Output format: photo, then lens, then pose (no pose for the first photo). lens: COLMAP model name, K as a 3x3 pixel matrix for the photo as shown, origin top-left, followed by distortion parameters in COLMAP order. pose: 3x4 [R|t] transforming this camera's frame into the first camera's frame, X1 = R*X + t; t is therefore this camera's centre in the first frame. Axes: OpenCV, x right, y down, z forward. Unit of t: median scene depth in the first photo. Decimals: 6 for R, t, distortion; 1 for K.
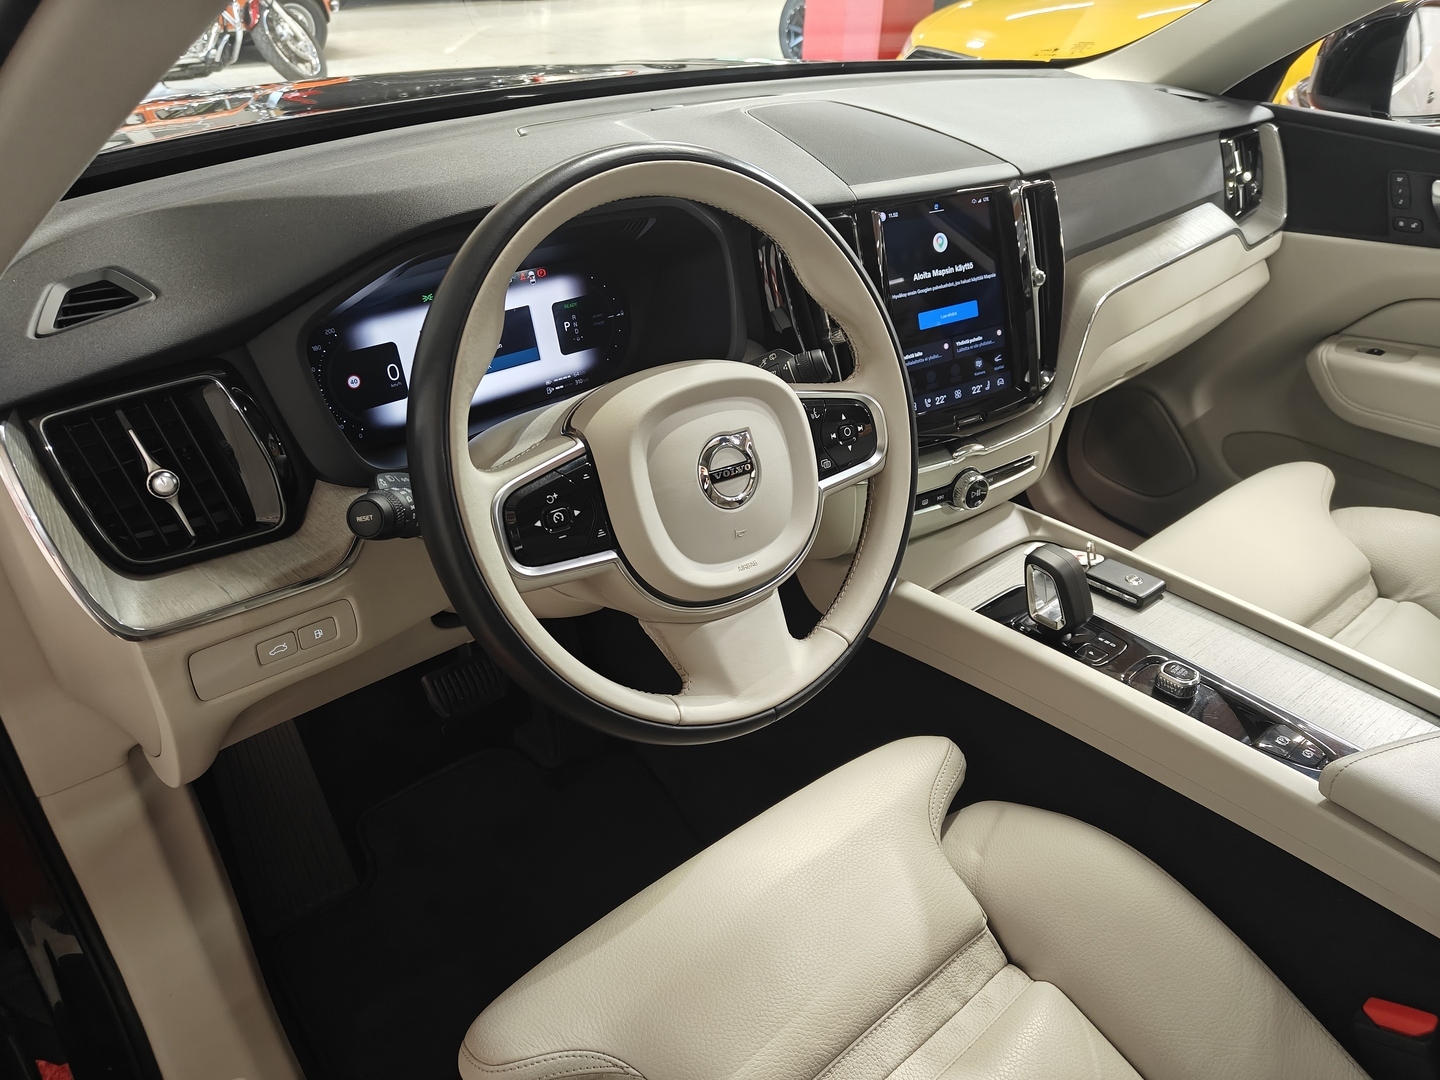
lens RADIAL K [[1012.6, 0, 724.6], [0, 1012.6, 542.3], [0, 0, 1]] dist [0.004782, -0.012650]
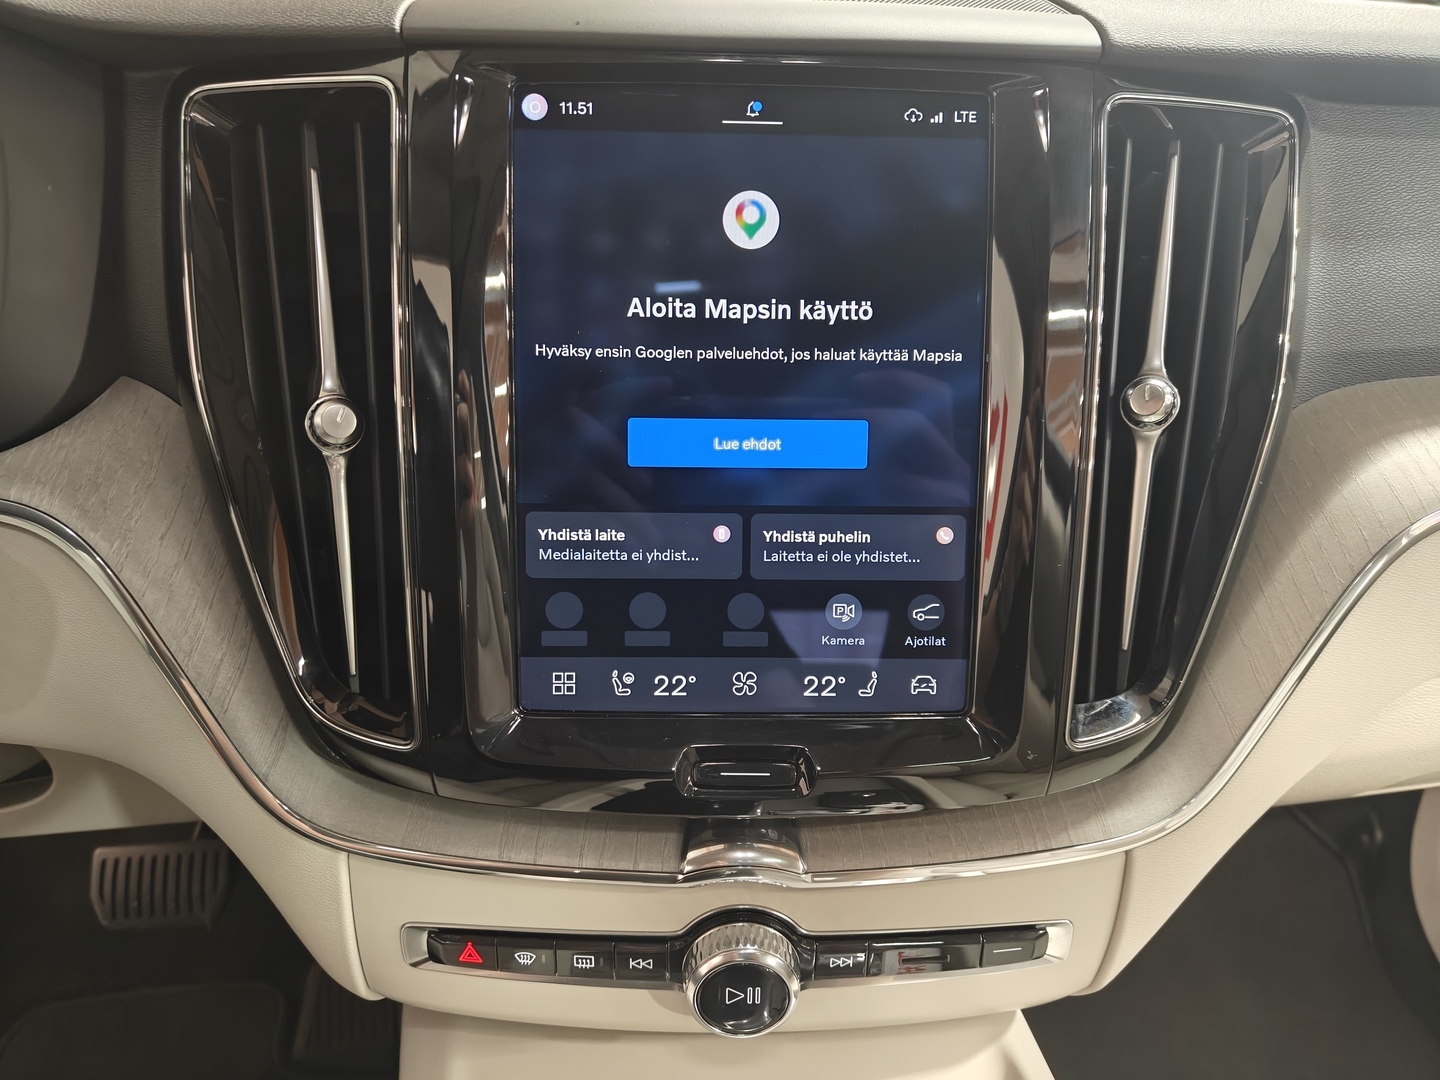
lens RADIAL K [[1045.2, 0, 713.7], [0, 1045.2, 544.7], [0, 0, 1]] dist [0.006258, 0.004682]
pose [[0.857693, 0.237265, -0.456144, 0.374010], [-0.285501, 0.957595, -0.038735, -0.177699], [0.427611, 0.163452, 0.889062, 0.704253]]
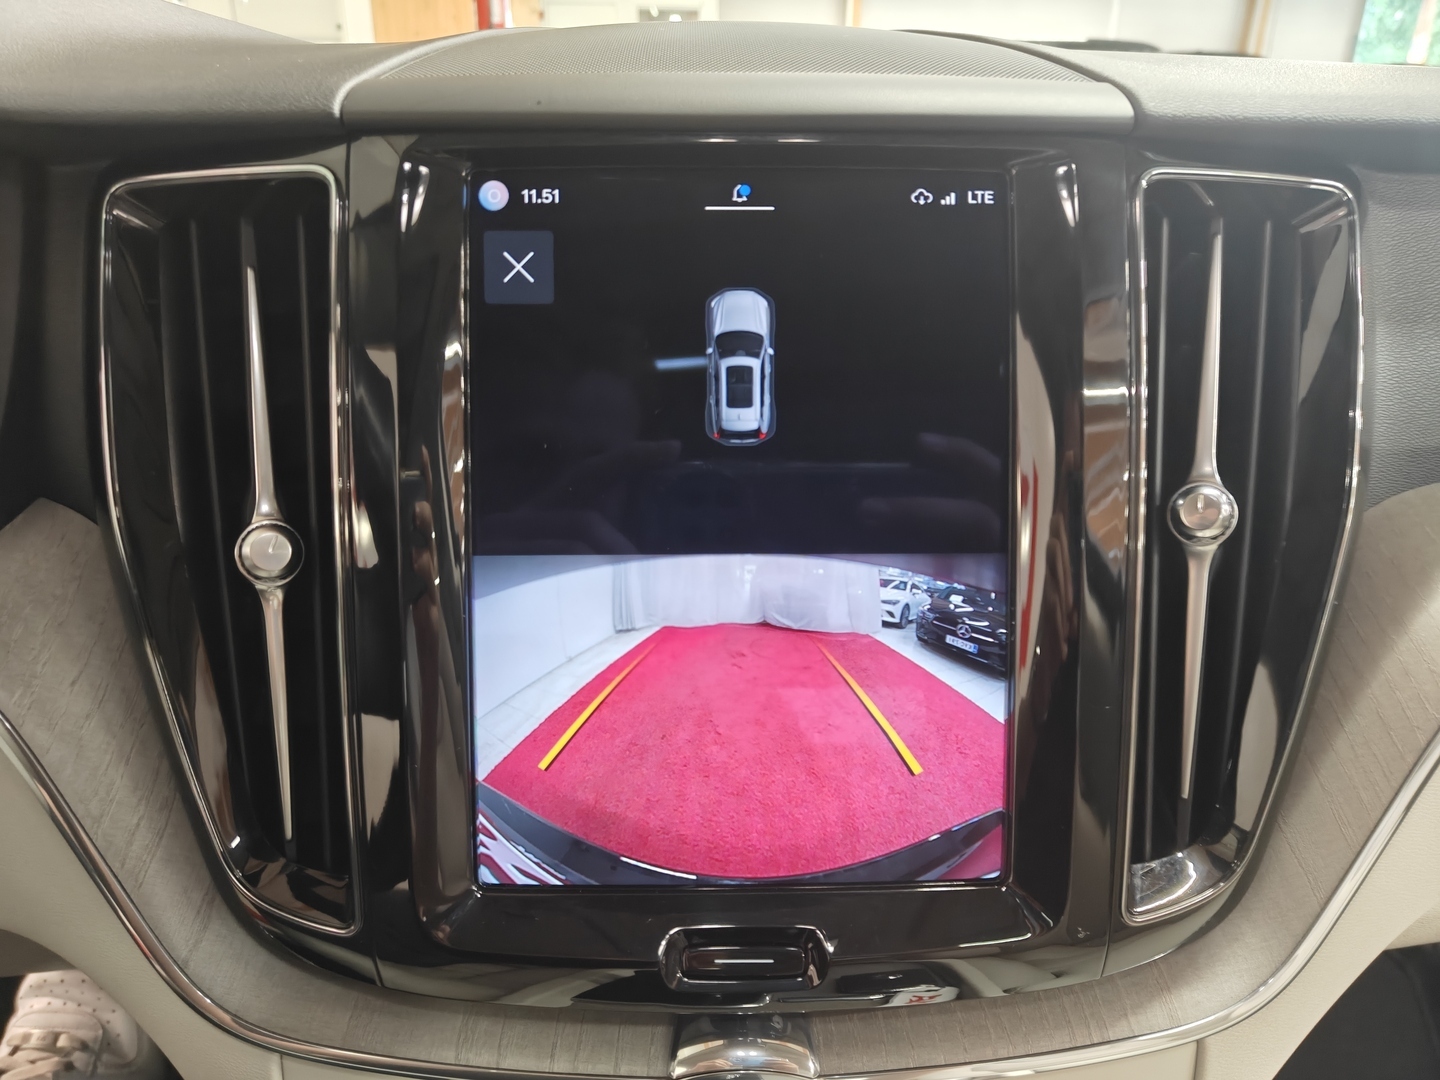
lens RADIAL K [[1045.2, 0, 713.7], [0, 1045.2, 544.7], [0, 0, 1]] dist [0.006258, 0.004682]
pose [[0.854888, 0.193609, -0.481333, 0.354879], [-0.272733, 0.956932, -0.099485, -0.200467], [0.441342, 0.216324, 0.870874, 0.743820]]
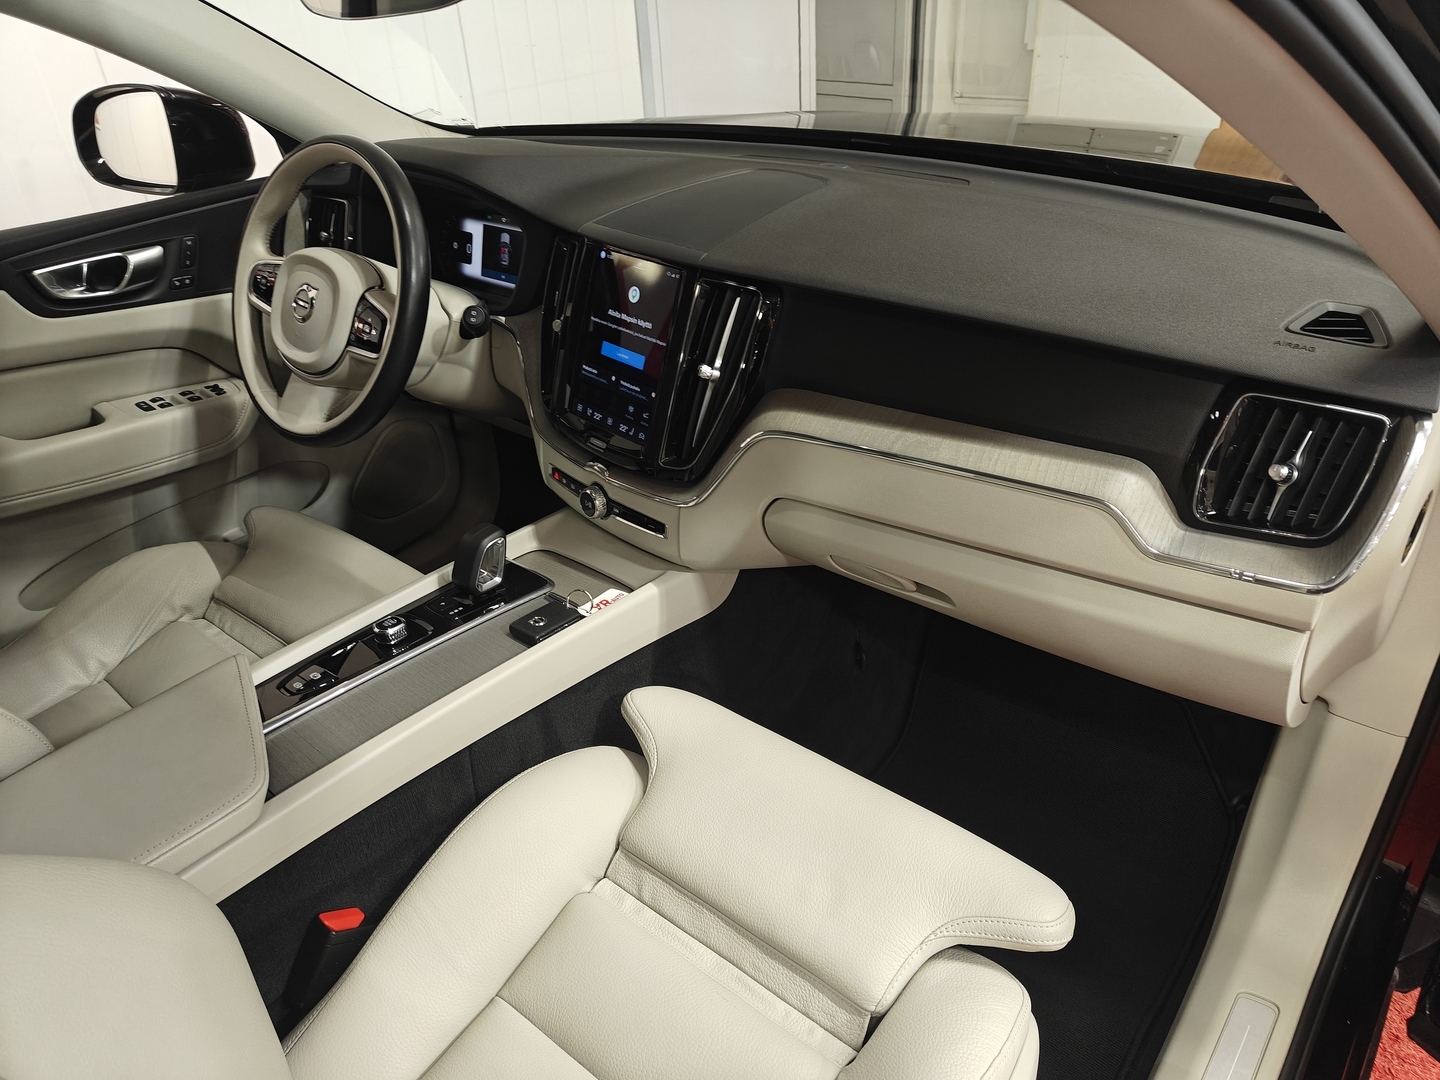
lens RADIAL K [[1012.6, 0, 724.6], [0, 1012.6, 542.3], [0, 0, 1]] dist [0.004782, -0.012650]
pose [[0.185490, 0.490803, -0.851296, 1.351589], [-0.496724, 0.794327, 0.349727, -0.522666], [0.847855, 0.357989, 0.391134, 0.721684]]
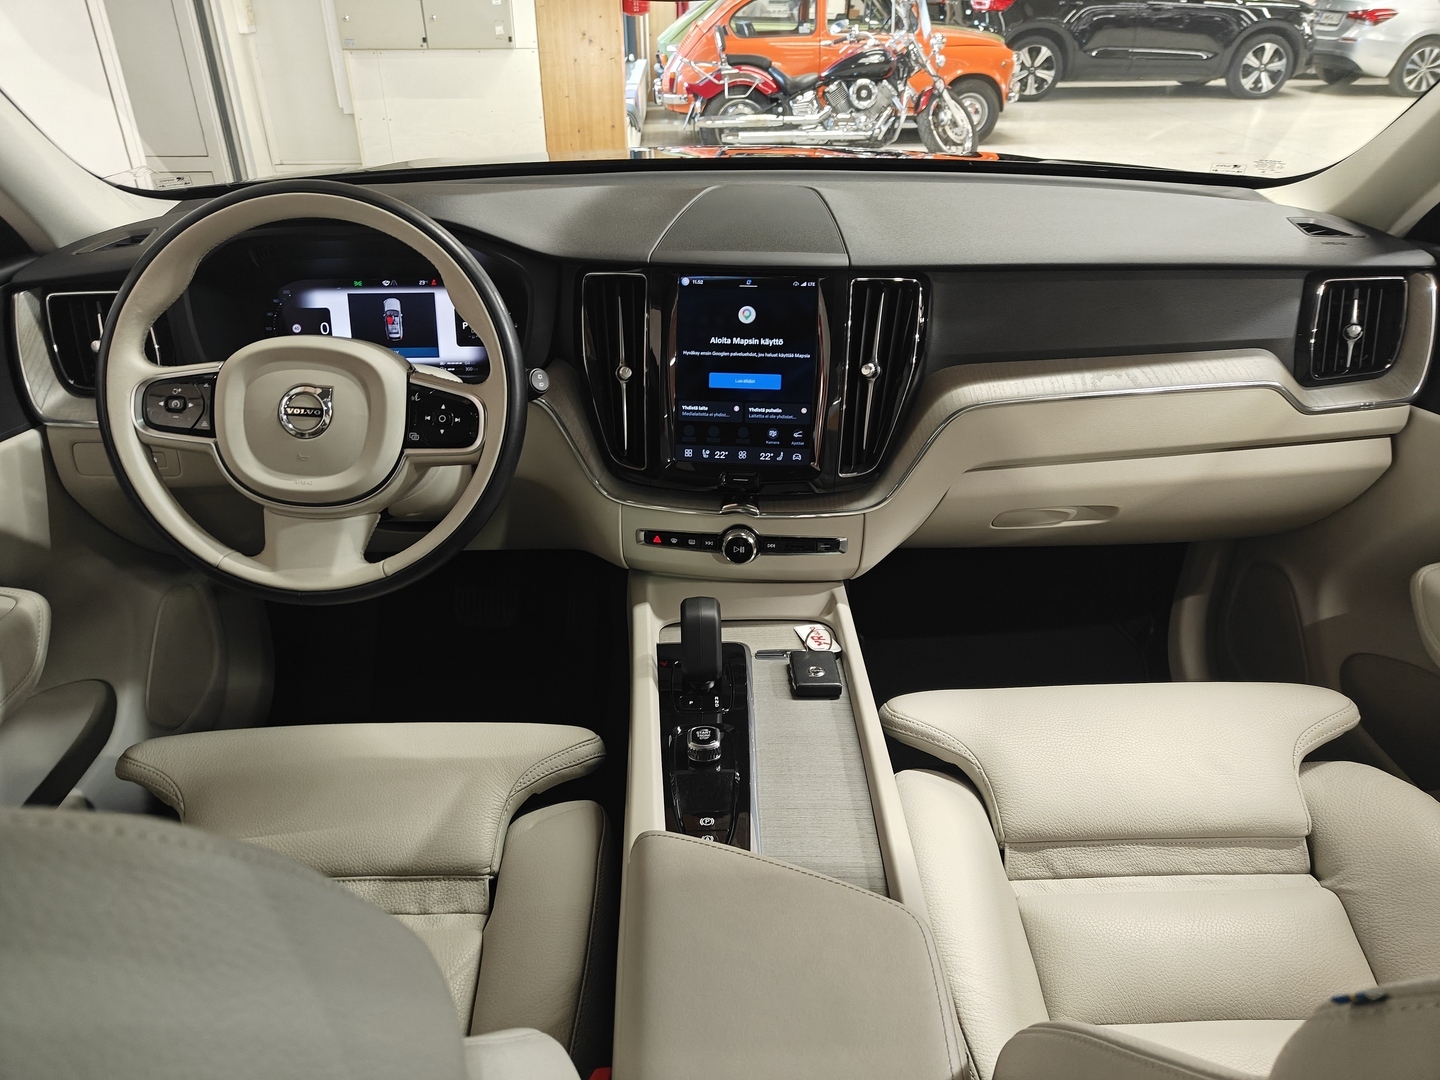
lens RADIAL K [[1011.6, 0, 718.7], [0, 1011.6, 548.9], [0, 0, 1]] dist [0.020851, -0.029361]
pose [[0.786352, 0.283356, -0.548963, 0.850684], [-0.320957, 0.946653, 0.028880, -0.076249], [0.527861, 0.153484, 0.835348, 0.103559]]
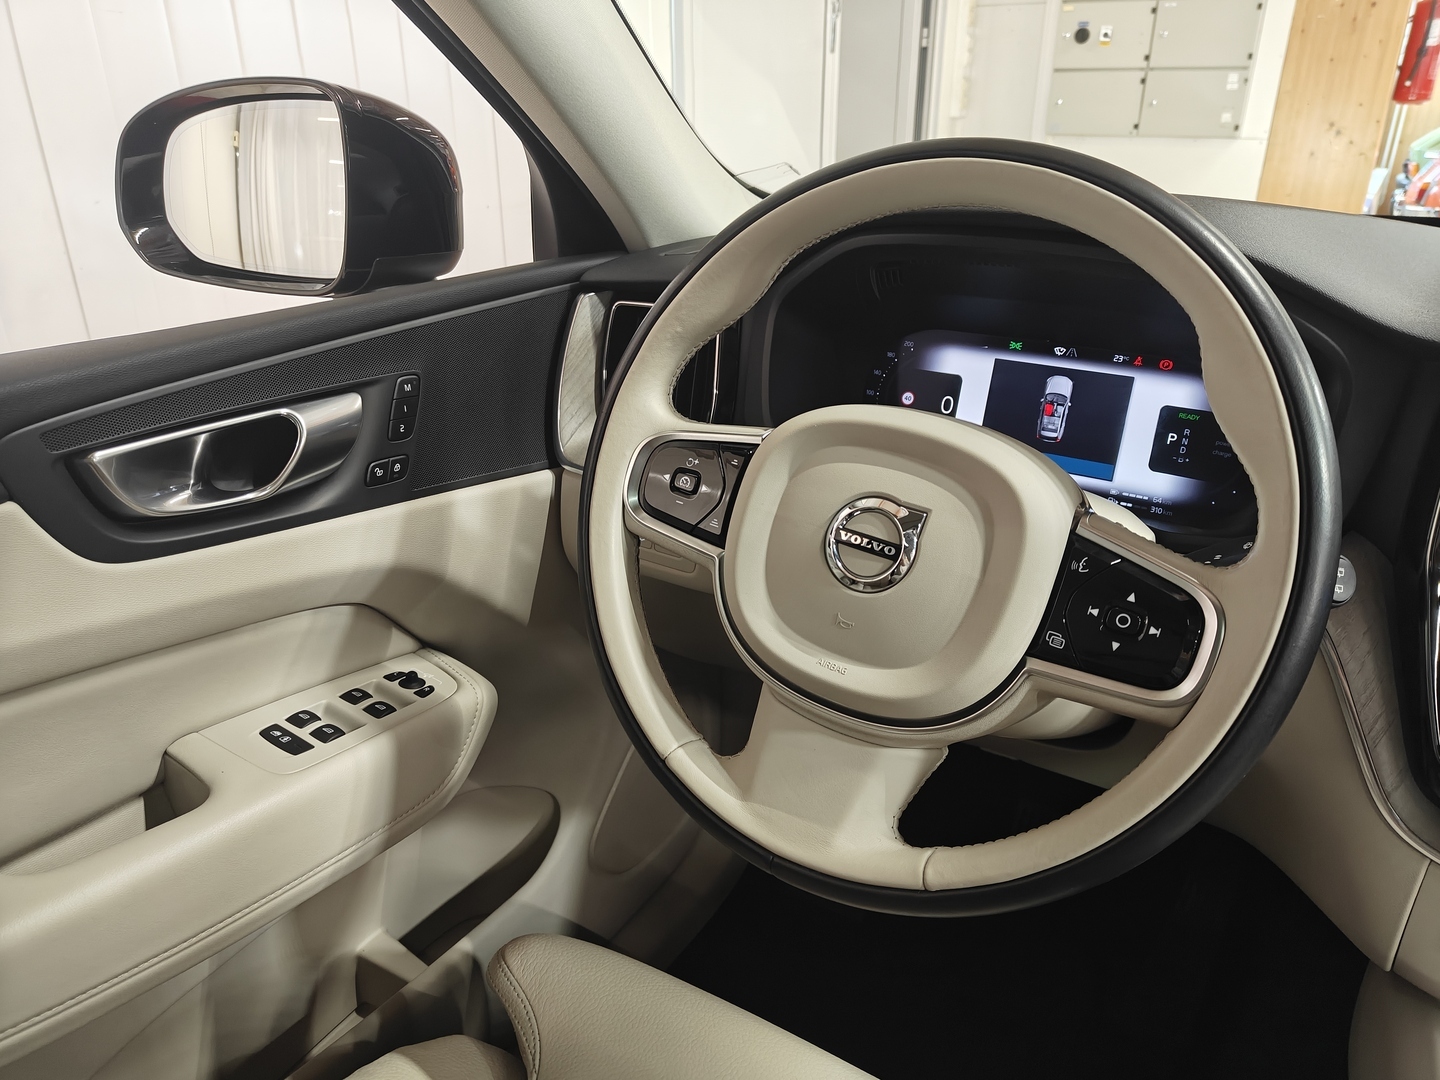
lens RADIAL K [[1024.7, 0, 725.5], [0, 1024.7, 536.8], [0, 0, 1]] dist [0.000199, -0.006015]
pose [[0.300092, 0.360530, -0.883155, 0.431381], [-0.515229, 0.840423, 0.168014, -0.098098], [0.802798, 0.404607, 0.437960, 0.380130]]
